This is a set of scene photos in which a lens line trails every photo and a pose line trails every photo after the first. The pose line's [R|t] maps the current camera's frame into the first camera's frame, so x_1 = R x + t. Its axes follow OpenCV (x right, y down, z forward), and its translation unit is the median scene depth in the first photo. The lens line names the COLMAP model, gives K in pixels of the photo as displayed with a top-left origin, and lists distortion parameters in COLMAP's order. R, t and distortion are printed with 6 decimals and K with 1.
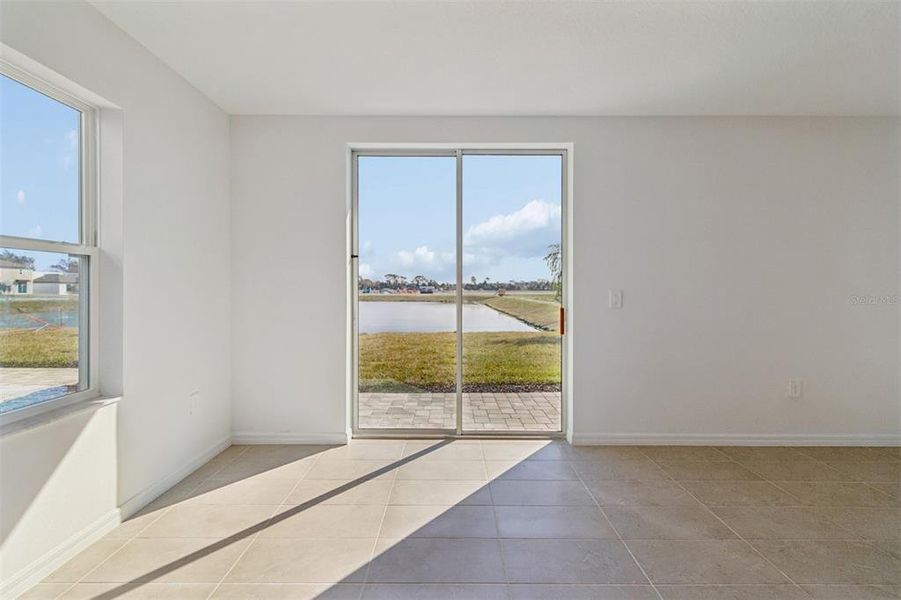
lens RADIAL K [[401.4, 0, 449.5], [0, 401.4, 289.0], [0, 0, 1]] dist [0.000275, -0.000527]
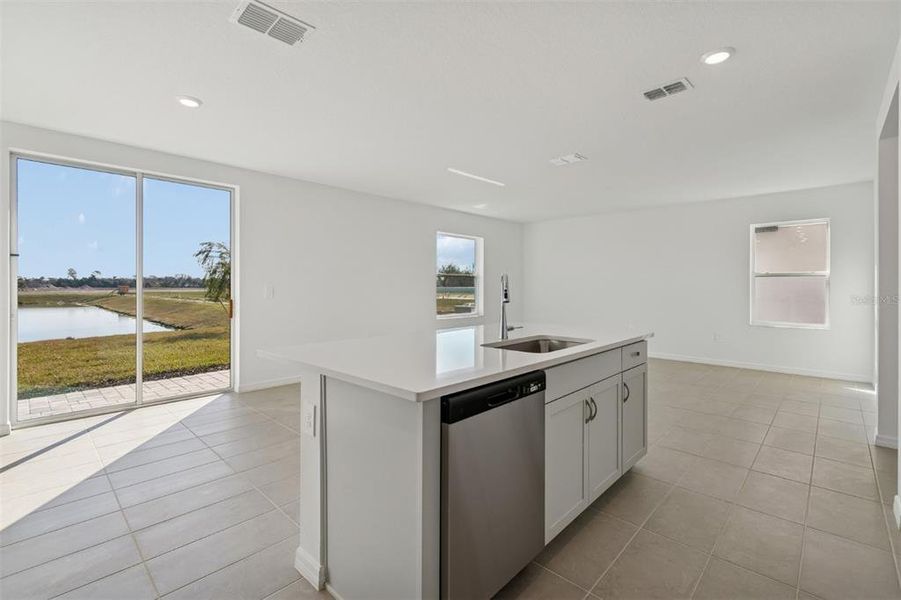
lens RADIAL K [[401.4, 0, 449.5], [0, 401.4, 289.0], [0, 0, 1]] dist [0.000275, -0.000527]
pose [[0.683799, -0.005172, 0.729652, -0.063018], [-0.000509, 0.999971, 0.007565, -0.000397], [-0.729670, -0.005544, 0.683777, -0.149973]]
